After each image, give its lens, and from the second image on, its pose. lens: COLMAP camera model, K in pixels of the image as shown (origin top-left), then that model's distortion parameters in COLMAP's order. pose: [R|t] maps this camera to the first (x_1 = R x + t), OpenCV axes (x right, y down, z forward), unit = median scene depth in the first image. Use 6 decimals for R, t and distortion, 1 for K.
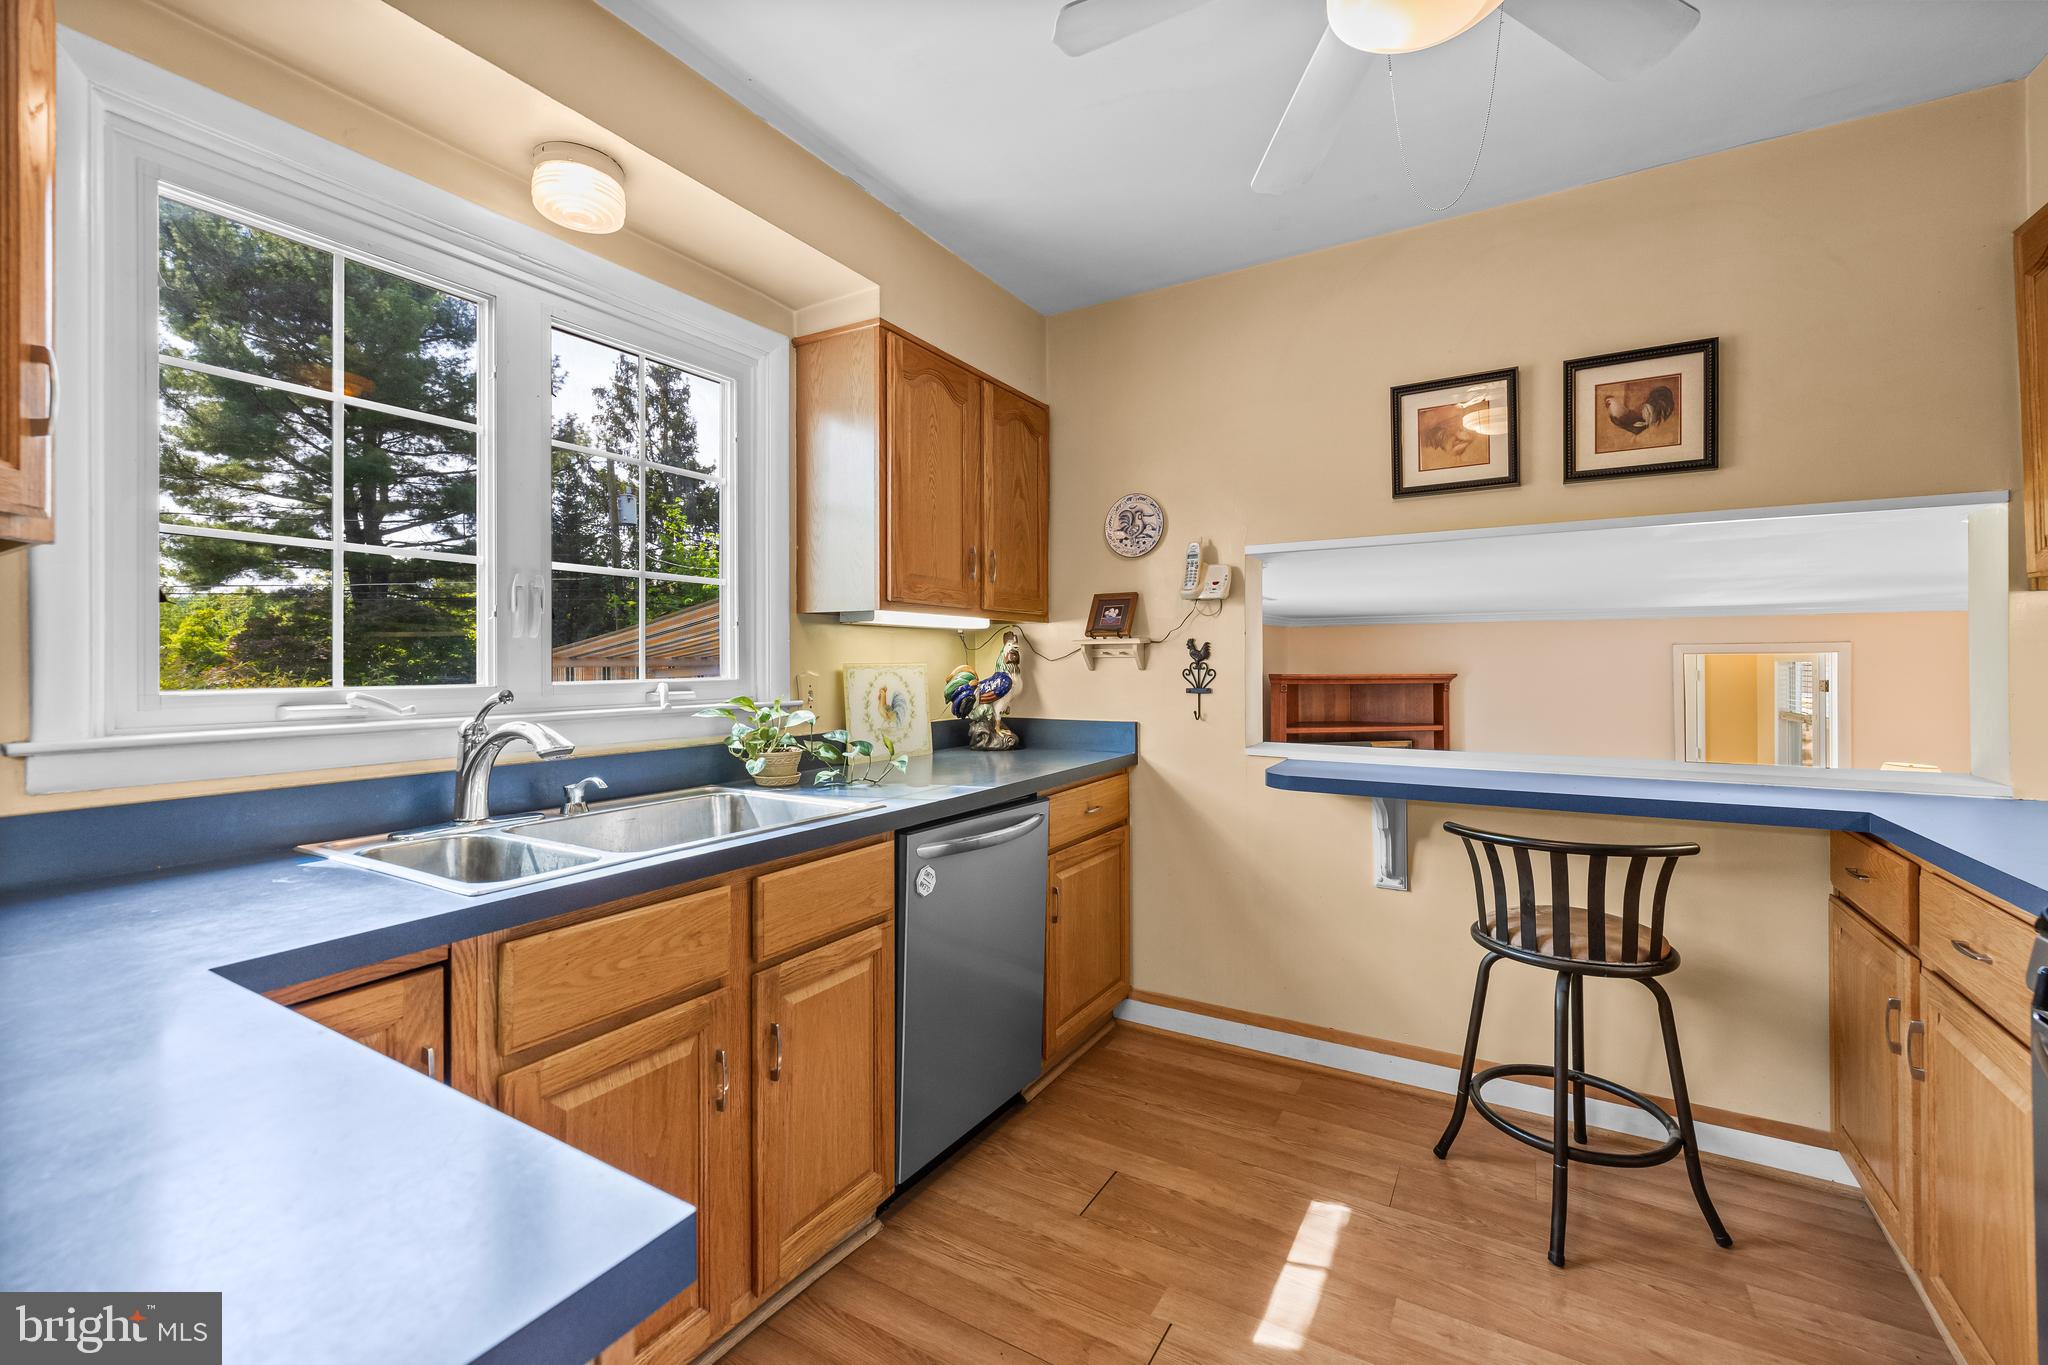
lens RADIAL K [[862.6, 0, 1035.2], [0, 862.6, 662.4], [0, 0, 1]] dist [-0.000601, -0.000106]
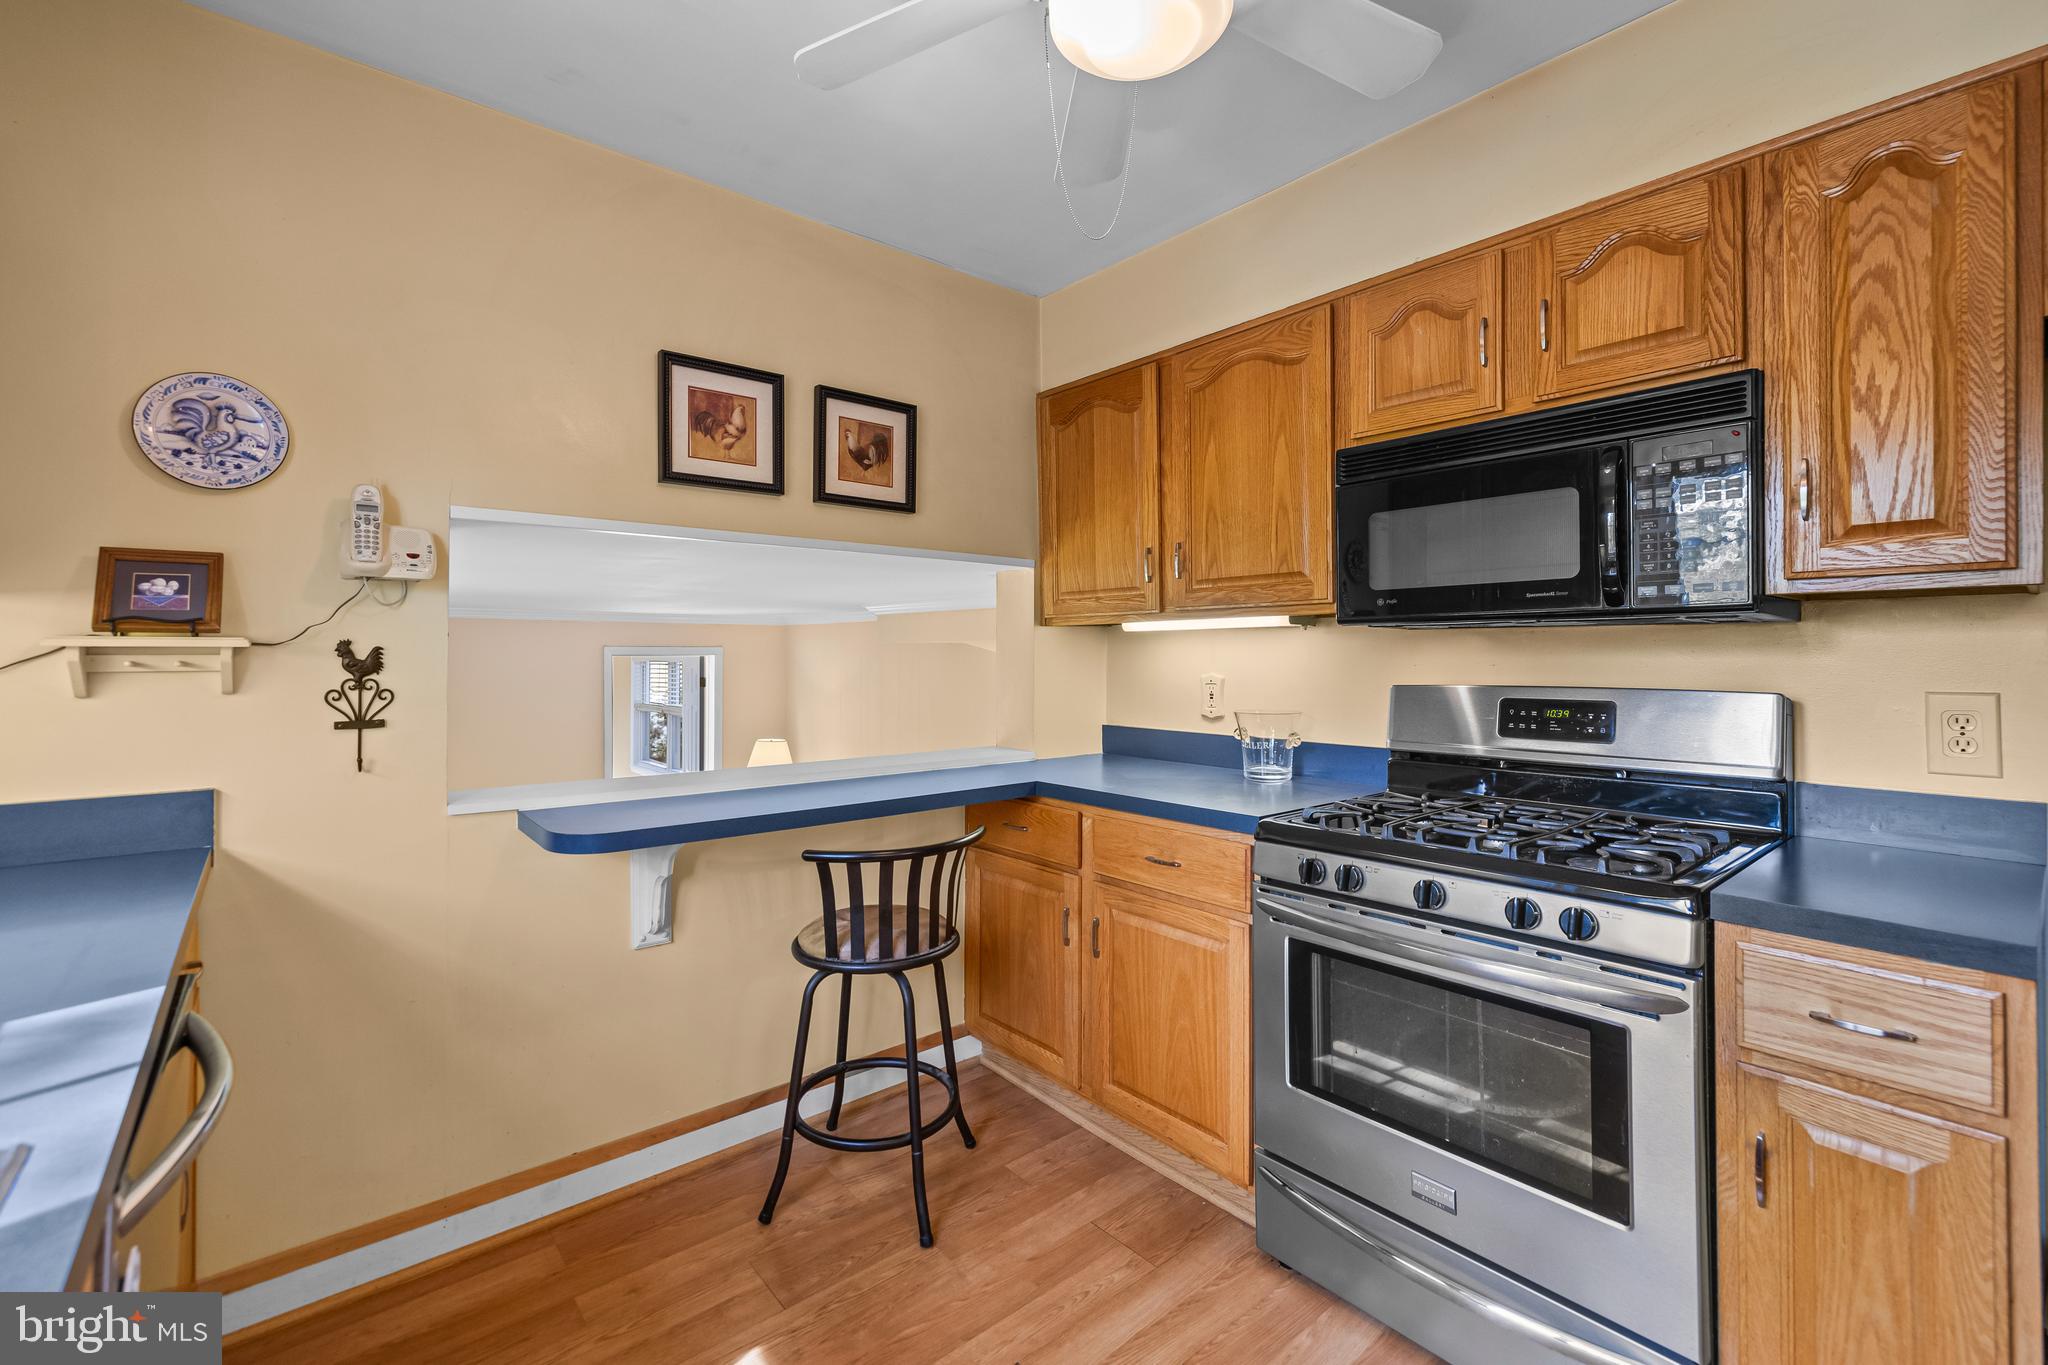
lens RADIAL K [[862.6, 0, 1032.1], [0, 862.6, 653.1], [0, 0, 1]] dist [-0.000601, -0.000106]
pose [[0.340754, 0.007867, 0.940120, -0.255674], [-0.001997, 0.999969, -0.007644, -0.016564], [-0.940150, 0.000728, 0.340759, 0.373842]]
